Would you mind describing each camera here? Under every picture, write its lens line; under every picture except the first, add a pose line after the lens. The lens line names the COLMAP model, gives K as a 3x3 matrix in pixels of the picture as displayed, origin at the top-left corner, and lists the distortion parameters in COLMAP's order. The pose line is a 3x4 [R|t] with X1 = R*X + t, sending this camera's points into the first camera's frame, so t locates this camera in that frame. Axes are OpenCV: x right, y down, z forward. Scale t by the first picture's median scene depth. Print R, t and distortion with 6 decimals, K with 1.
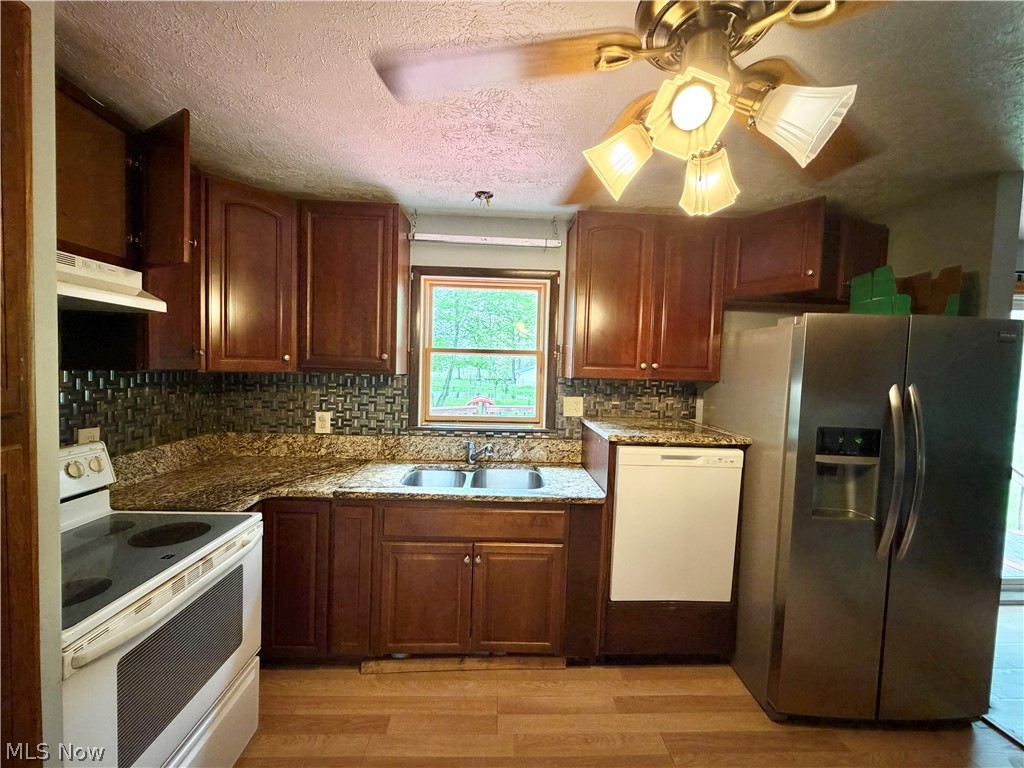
lens RADIAL K [[404.5, 0, 512.6], [0, 404.5, 384.0], [0, 0, 1]] dist [-0.001748, -0.000056]
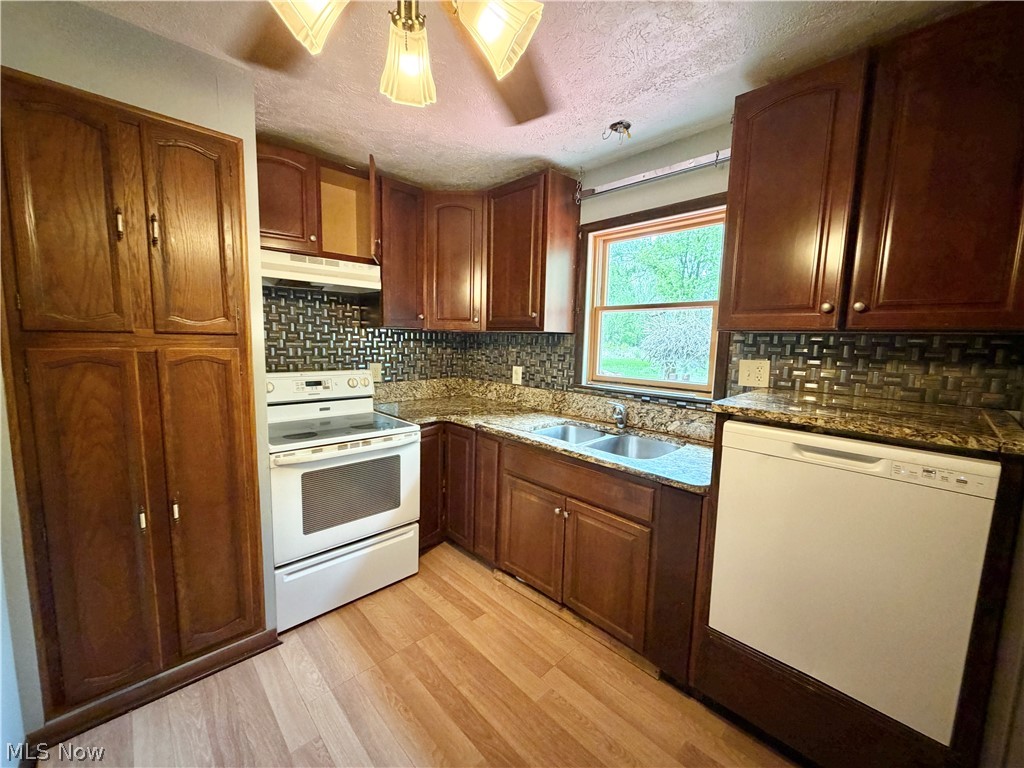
lens RADIAL K [[404.5, 0, 514.3], [0, 404.5, 384.0], [0, 0, 1]] dist [-0.001748, -0.000056]
pose [[0.664780, 0.070693, -0.743687, 0.457622], [-0.035483, 0.997377, 0.063090, 0.049464], [0.746196, -0.015552, 0.665544, 0.211928]]
